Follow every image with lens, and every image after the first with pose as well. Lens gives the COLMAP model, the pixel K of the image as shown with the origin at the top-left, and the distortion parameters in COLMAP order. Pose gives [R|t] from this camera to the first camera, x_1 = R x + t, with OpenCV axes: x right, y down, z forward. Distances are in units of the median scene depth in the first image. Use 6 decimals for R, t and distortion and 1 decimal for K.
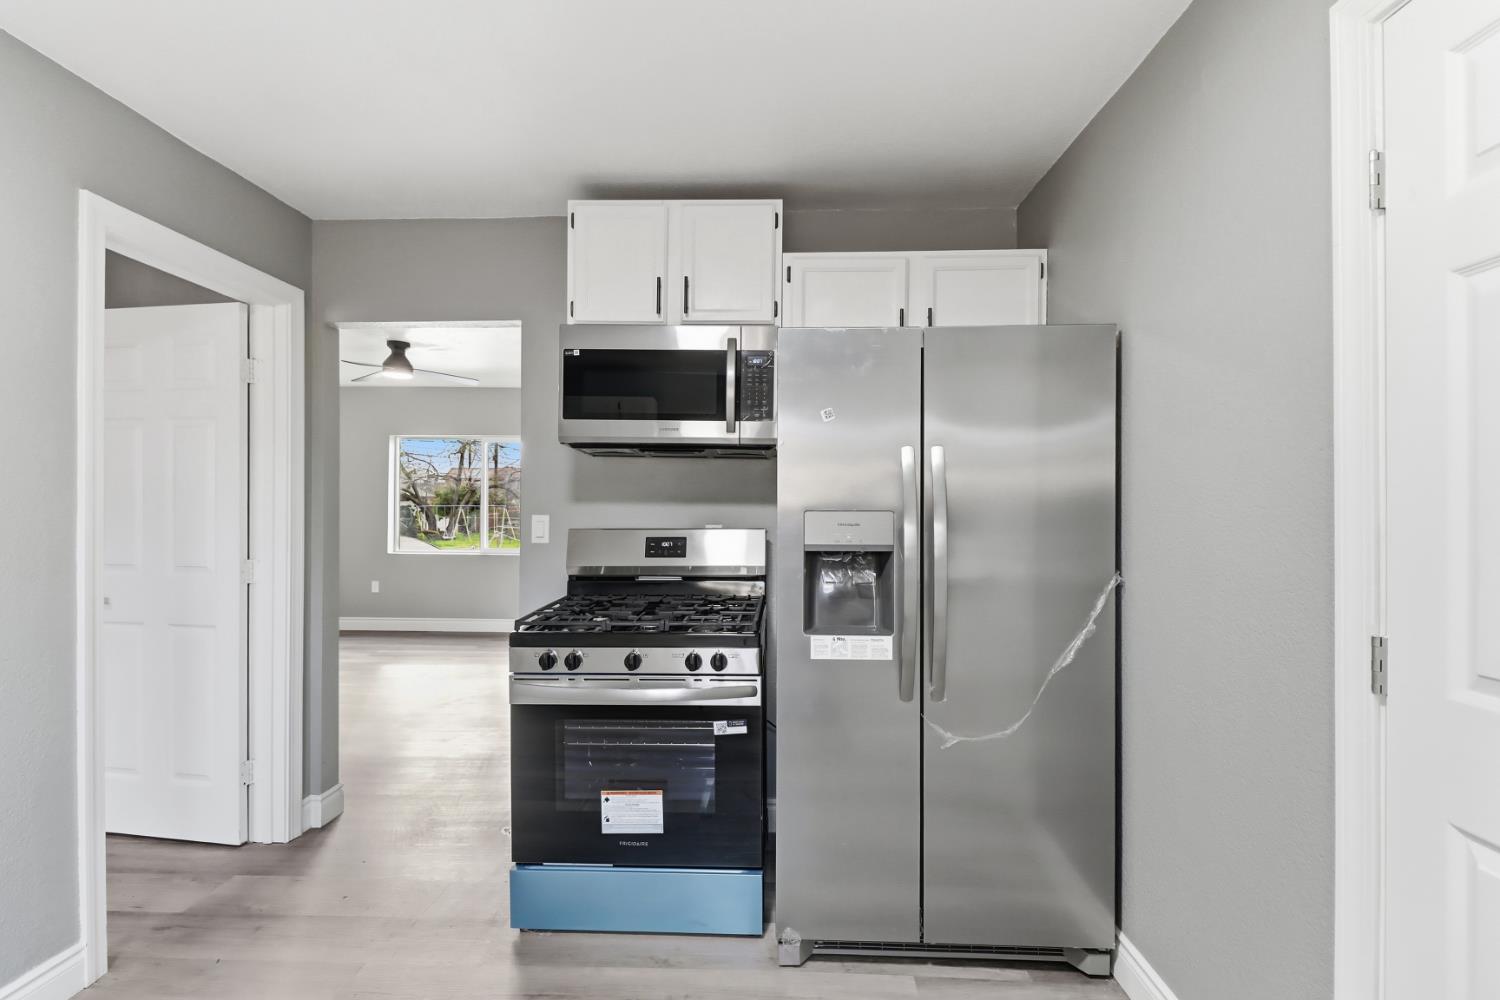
lens RADIAL K [[717.9, 0, 752.1], [0, 717.9, 499.9], [0, 0, 1]] dist [0.009847, -0.007304]
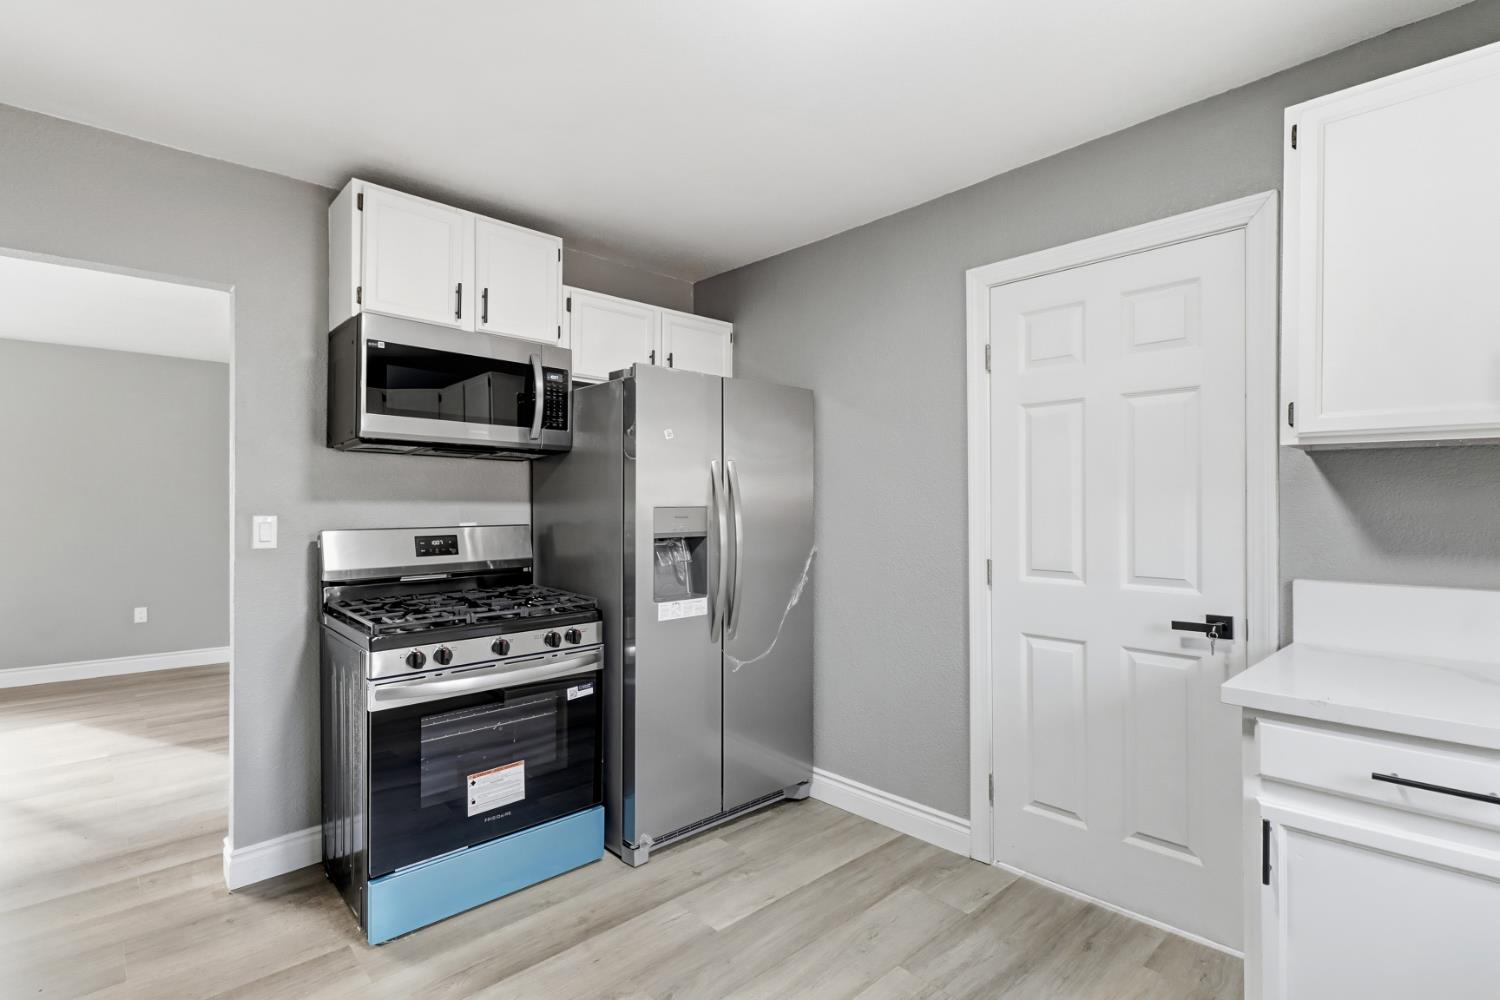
lens RADIAL K [[717.9, 0, 743.6], [0, 717.9, 500.0], [0, 0, 1]] dist [0.009847, -0.007304]
pose [[0.705573, 0.000871, 0.708637, -0.668672], [-0.000661, 1.000000, -0.000571, 0.002672], [-0.708637, -0.000066, 0.705573, -0.024139]]
